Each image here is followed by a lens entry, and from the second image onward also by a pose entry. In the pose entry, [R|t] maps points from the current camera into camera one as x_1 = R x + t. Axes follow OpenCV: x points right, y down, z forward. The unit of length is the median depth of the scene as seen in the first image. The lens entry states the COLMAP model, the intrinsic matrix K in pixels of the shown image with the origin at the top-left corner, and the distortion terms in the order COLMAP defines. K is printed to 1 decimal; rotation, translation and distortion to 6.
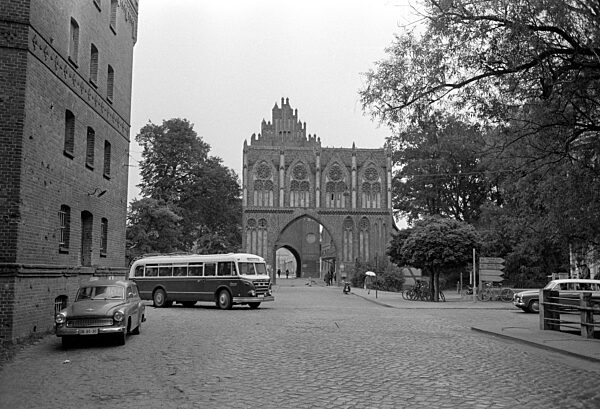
lens RADIAL K [[612.1, 0, 300.0], [0, 612.1, 204.5], [0, 0, 1]] dist [0.009401, 0.013858]
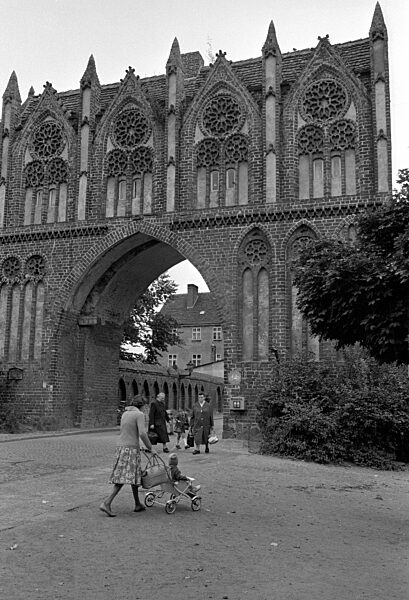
lens RADIAL K [[612.1, 0, 204.5], [0, 612.1, 300.0], [0, 0, 1]] dist [0.009401, 0.013858]
pose [[0.919753, -0.062750, -0.387449, 0.181142], [0.034504, 0.996242, -0.079441, 0.084421], [0.390978, 0.059697, 0.918462, 0.681725]]
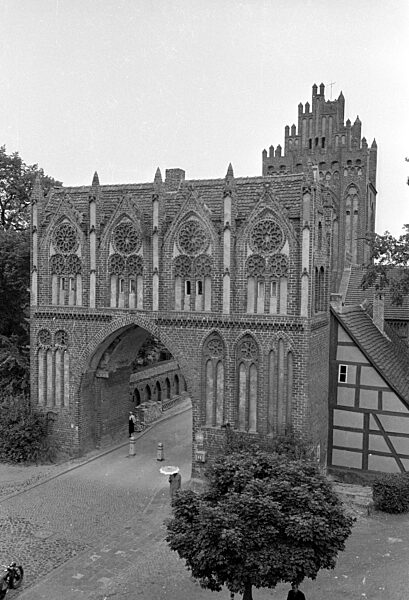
lens RADIAL K [[612.1, 0, 204.5], [0, 612.1, 300.0], [0, 0, 1]] dist [0.009401, 0.013858]
pose [[0.883880, 0.021964, -0.467197, 0.286735], [0.041633, 0.991237, 0.125364, -0.062043], [0.465857, -0.130258, 0.875220, 0.595528]]
